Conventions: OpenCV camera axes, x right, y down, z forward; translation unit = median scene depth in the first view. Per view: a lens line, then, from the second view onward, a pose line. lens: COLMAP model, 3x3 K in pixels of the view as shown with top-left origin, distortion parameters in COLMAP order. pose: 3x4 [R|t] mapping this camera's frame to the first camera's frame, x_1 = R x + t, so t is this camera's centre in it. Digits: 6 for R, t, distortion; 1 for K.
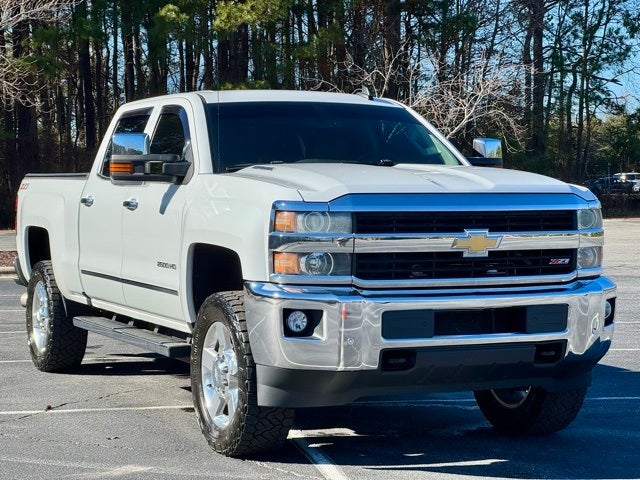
lens RADIAL K [[1424.9, 0, 320.0], [0, 1424.9, 240.0], [0, 0, 1]] dist [-0.153974, 2.716648]
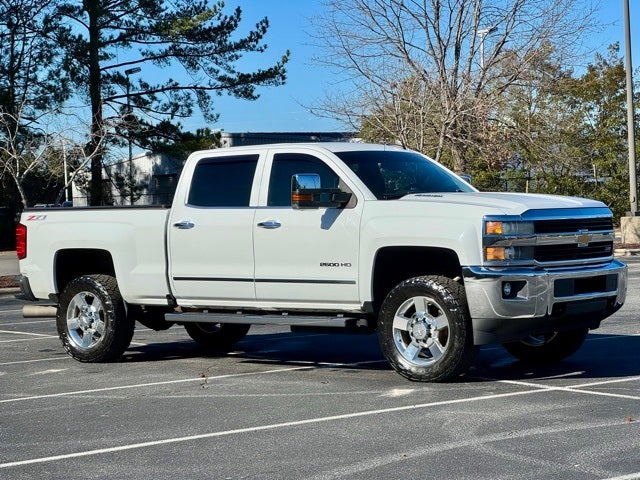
lens RADIAL K [[1424.9, 0, 320.0], [0, 1424.9, 240.0], [0, 0, 1]] dist [-0.153974, 2.716648]
pose [[0.894601, -0.031117, 0.445780, -0.911386], [0.041931, 0.999017, -0.014412, 0.015560], [-0.444893, 0.031585, 0.895026, -0.349142]]
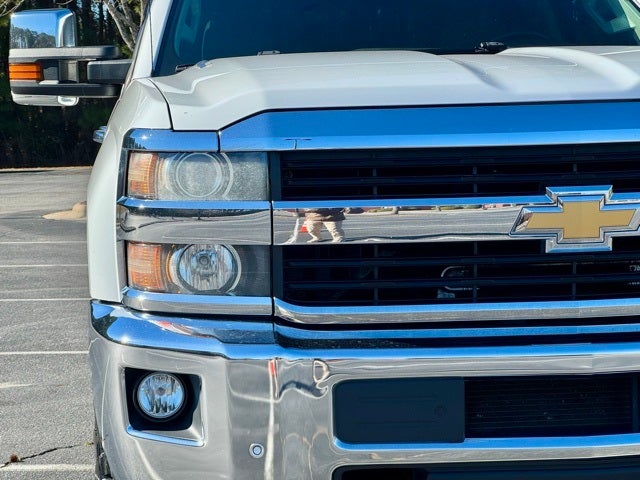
lens RADIAL K [[1424.9, 0, 320.0], [0, 1424.9, 240.0], [0, 0, 1]] dist [-0.153974, 2.716648]
pose [[0.955586, 0.004851, -0.294673, 0.163117], [0.011389, 0.998510, 0.053372, -0.015474], [0.294492, -0.054358, 0.954107, 0.576407]]
